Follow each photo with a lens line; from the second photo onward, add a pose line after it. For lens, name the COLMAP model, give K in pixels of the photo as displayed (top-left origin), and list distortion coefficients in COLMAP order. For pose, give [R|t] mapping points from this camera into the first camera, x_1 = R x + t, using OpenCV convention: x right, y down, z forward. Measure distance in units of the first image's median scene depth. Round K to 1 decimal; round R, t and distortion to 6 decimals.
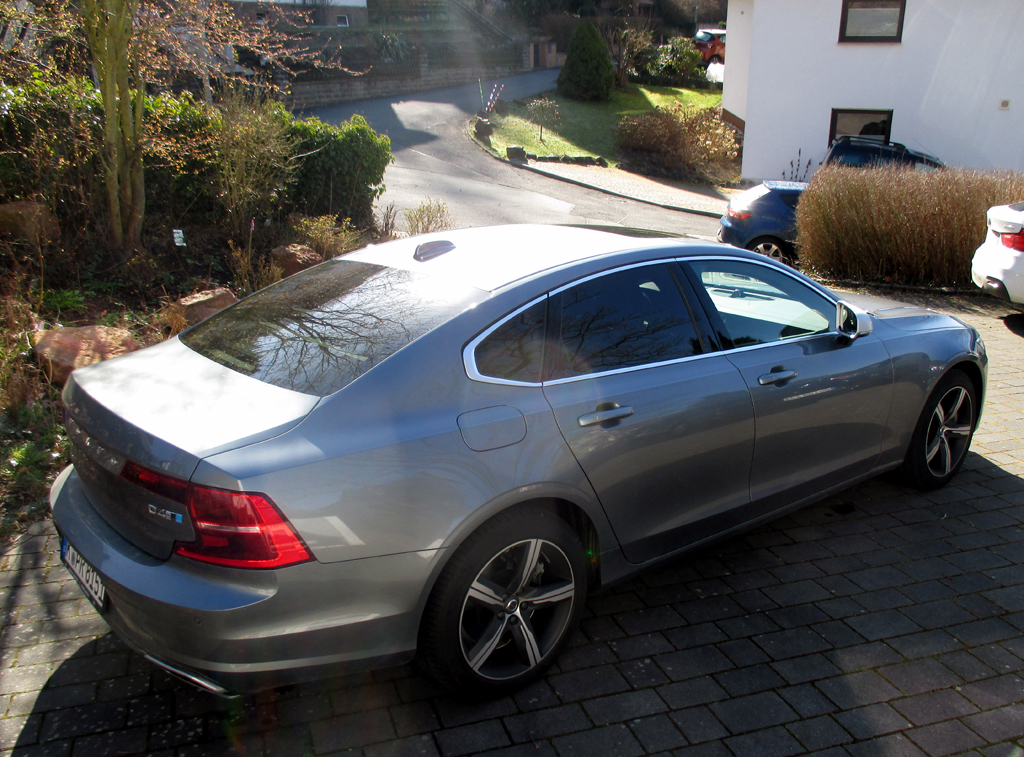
lens RADIAL K [[861.9, 0, 524.0], [0, 861.9, 338.0], [0, 0, 1]] dist [-0.023811, 0.002056]
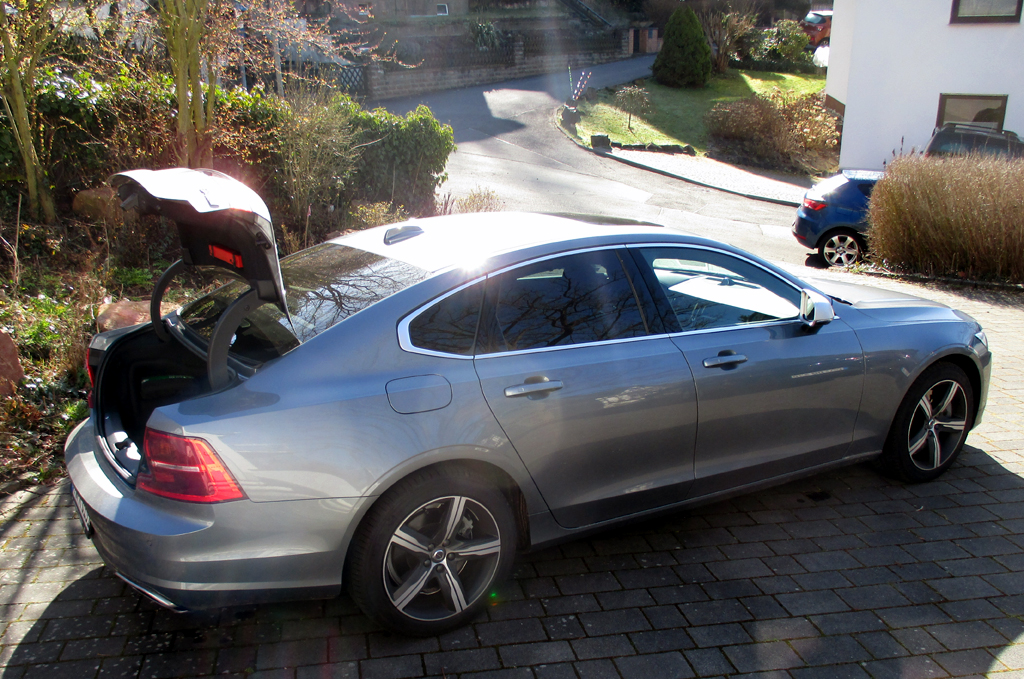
lens RADIAL K [[874.0, 0, 511.3], [0, 874.0, 341.8], [0, 0, 1]] dist [-0.027999, -0.003910]
pose [[0.990127, 0.029159, -0.137110, 0.144216], [-0.027057, 0.999487, 0.017164, 0.009006], [0.137540, -0.013285, 0.990407, -0.062469]]
